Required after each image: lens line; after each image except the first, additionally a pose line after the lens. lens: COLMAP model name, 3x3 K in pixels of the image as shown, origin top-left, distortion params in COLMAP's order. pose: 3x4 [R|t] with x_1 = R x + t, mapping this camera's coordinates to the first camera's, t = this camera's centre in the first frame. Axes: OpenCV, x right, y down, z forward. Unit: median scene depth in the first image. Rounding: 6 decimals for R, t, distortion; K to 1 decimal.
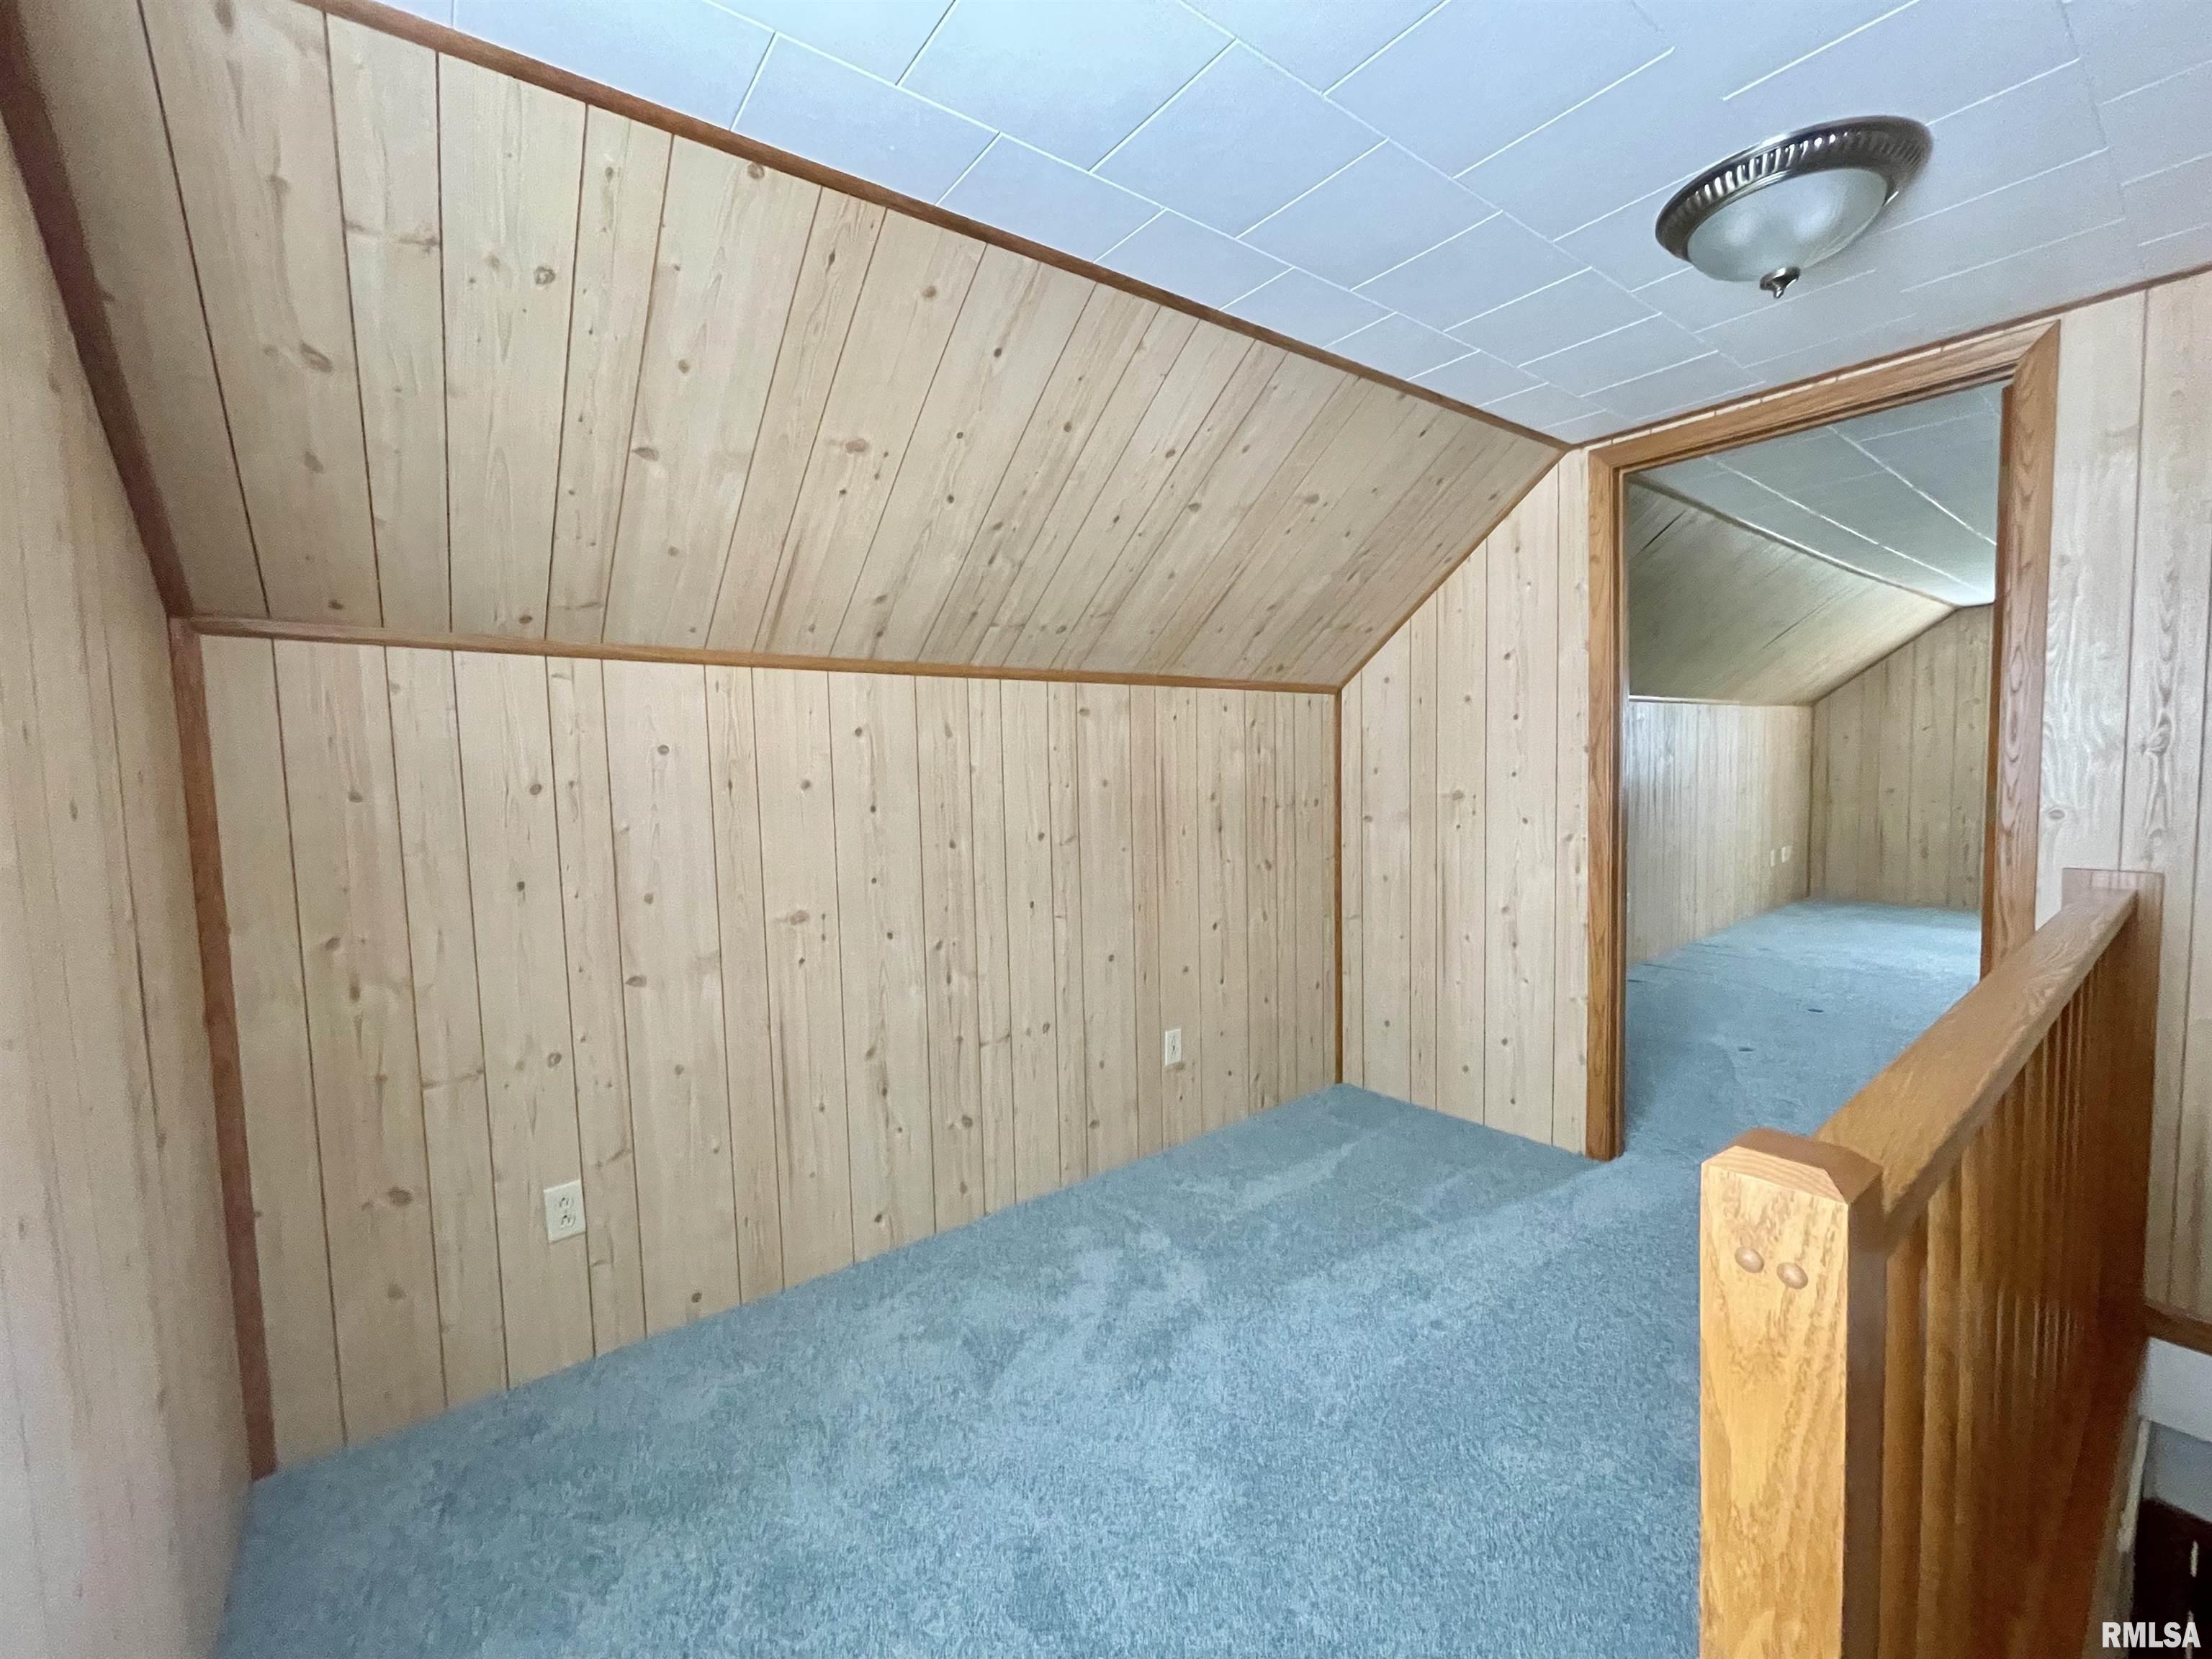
lens RADIAL K [[891.8, 0, 1096.6], [0, 891.8, 818.7], [0, 0, 1]] dist [0.000511, 0.000078]
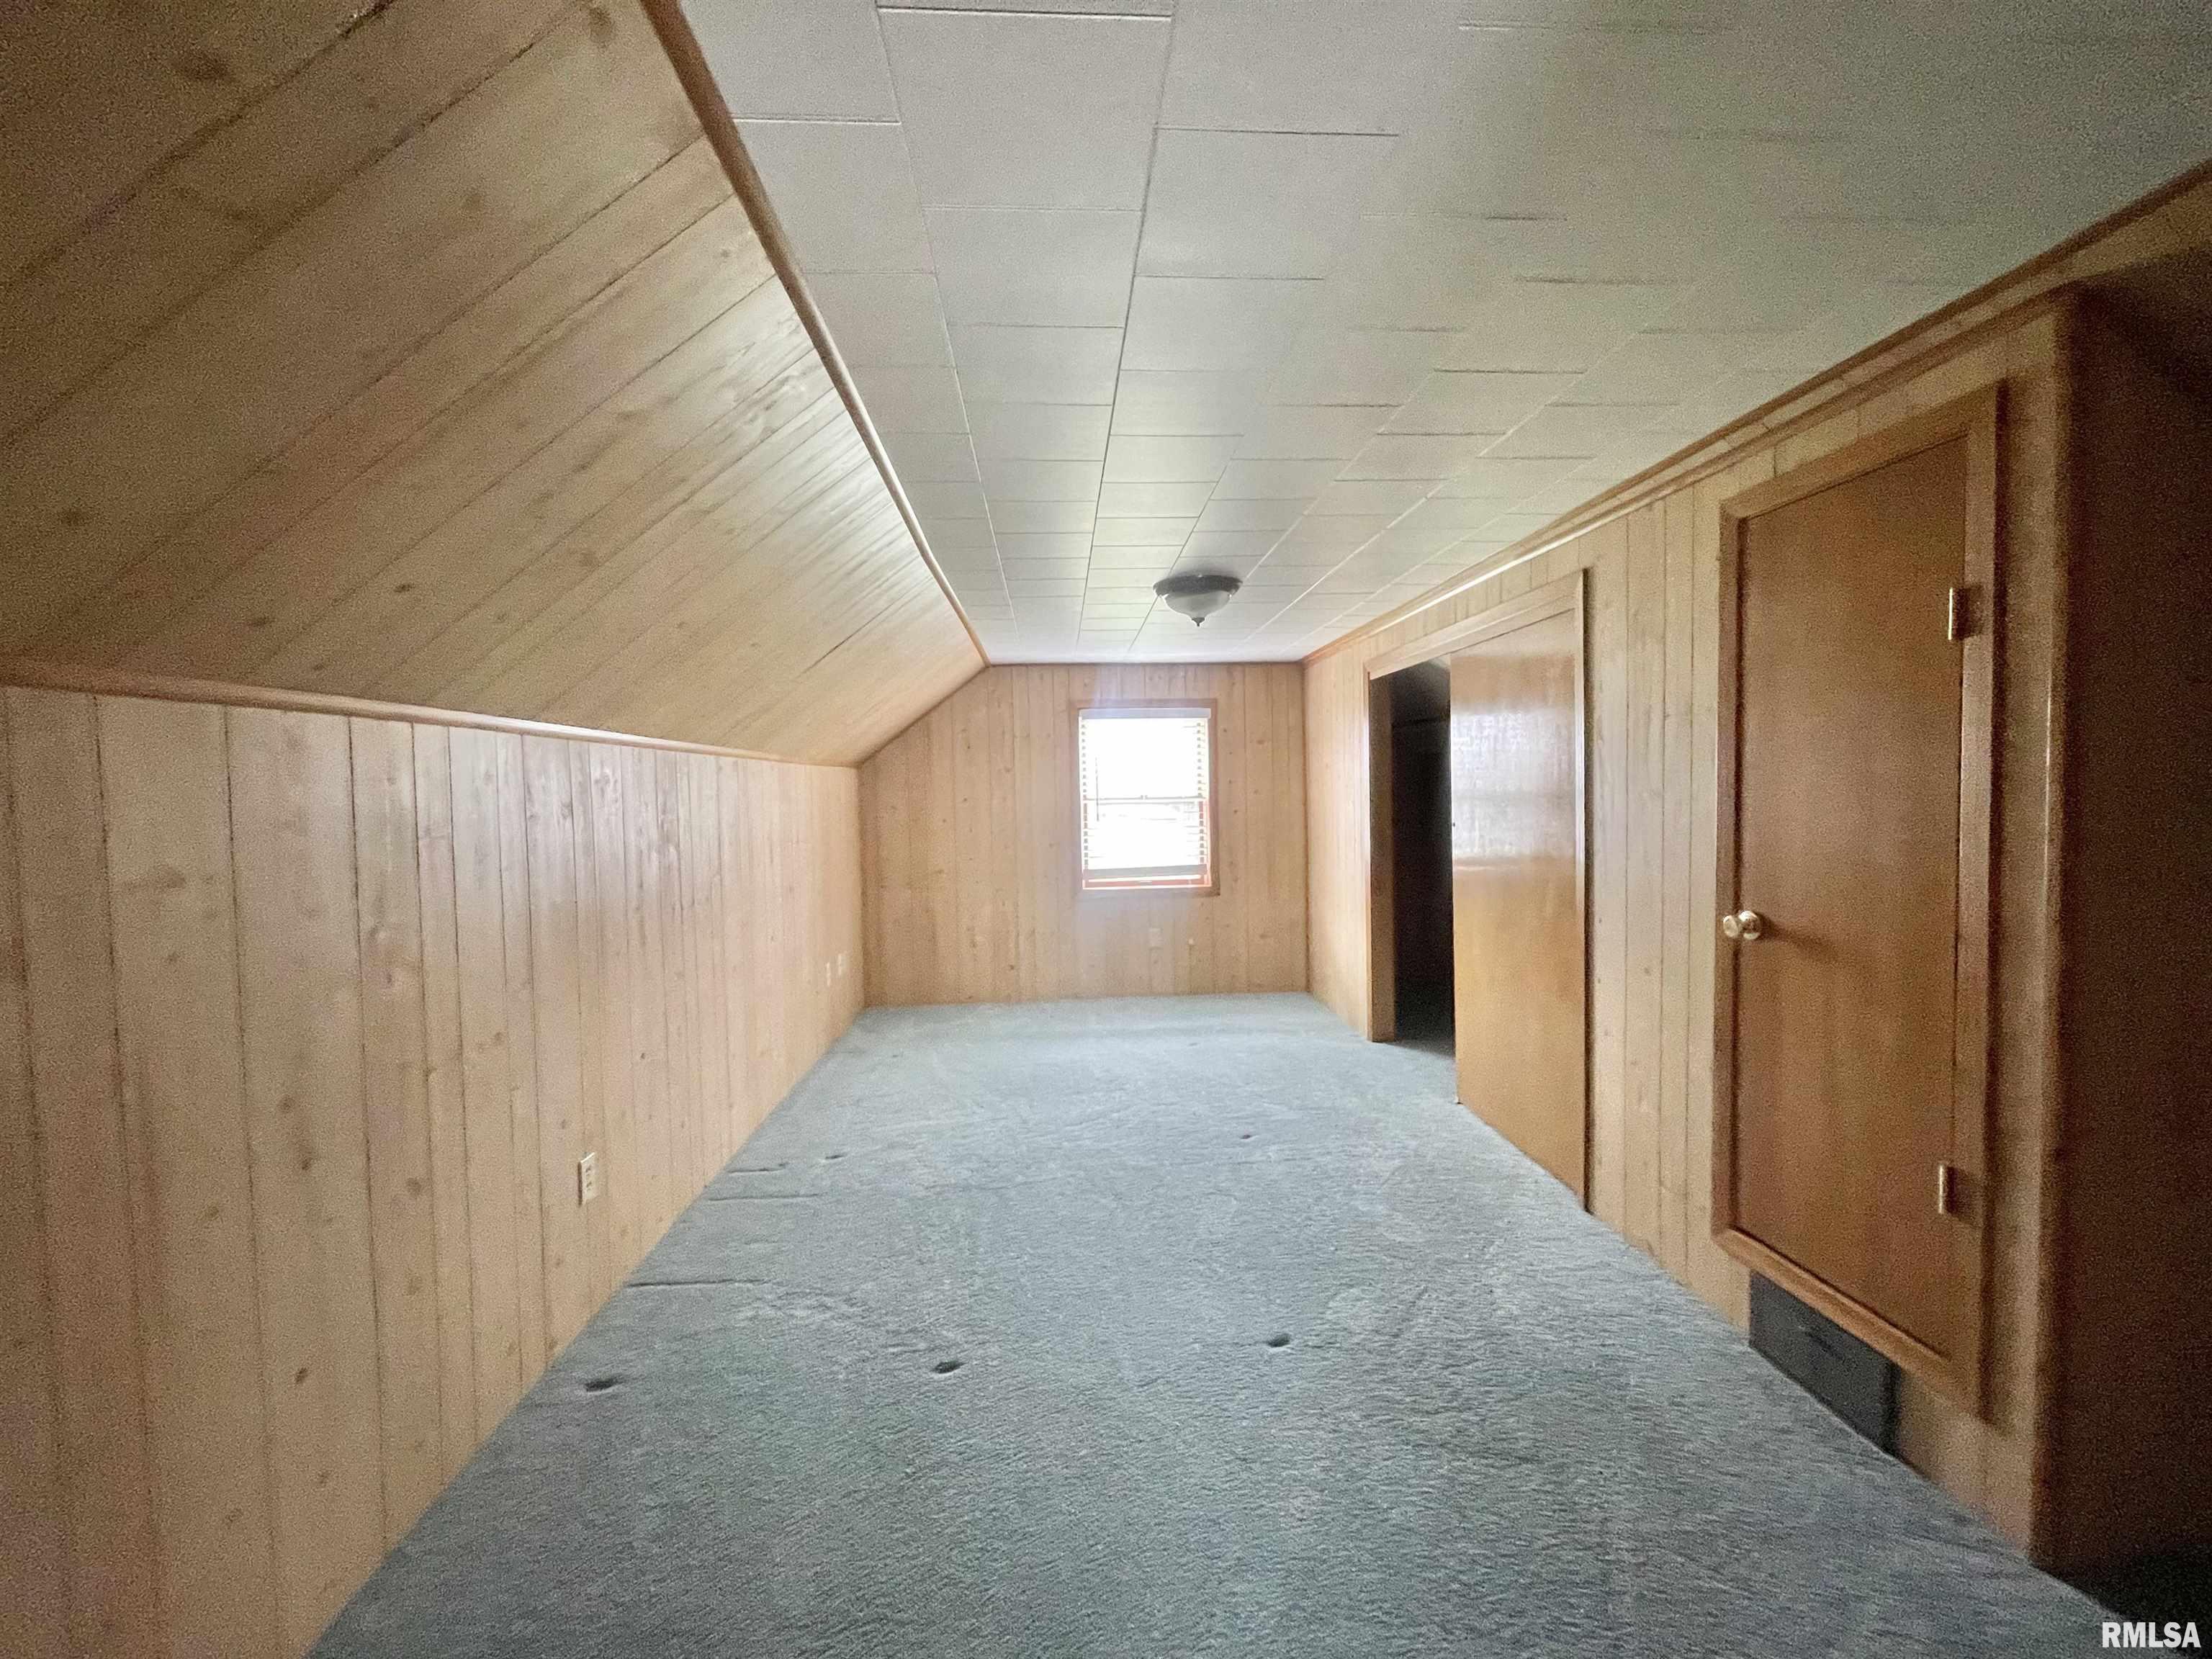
lens RADIAL K [[891.8, 0, 1101.0], [0, 891.8, 826.2], [0, 0, 1]] dist [0.000511, 0.000078]
pose [[0.571373, -0.014310, 0.820566, 0.299999], [0.059530, 0.997937, -0.024049, -0.047658], [-0.818529, 0.062589, 0.571046, 0.409653]]
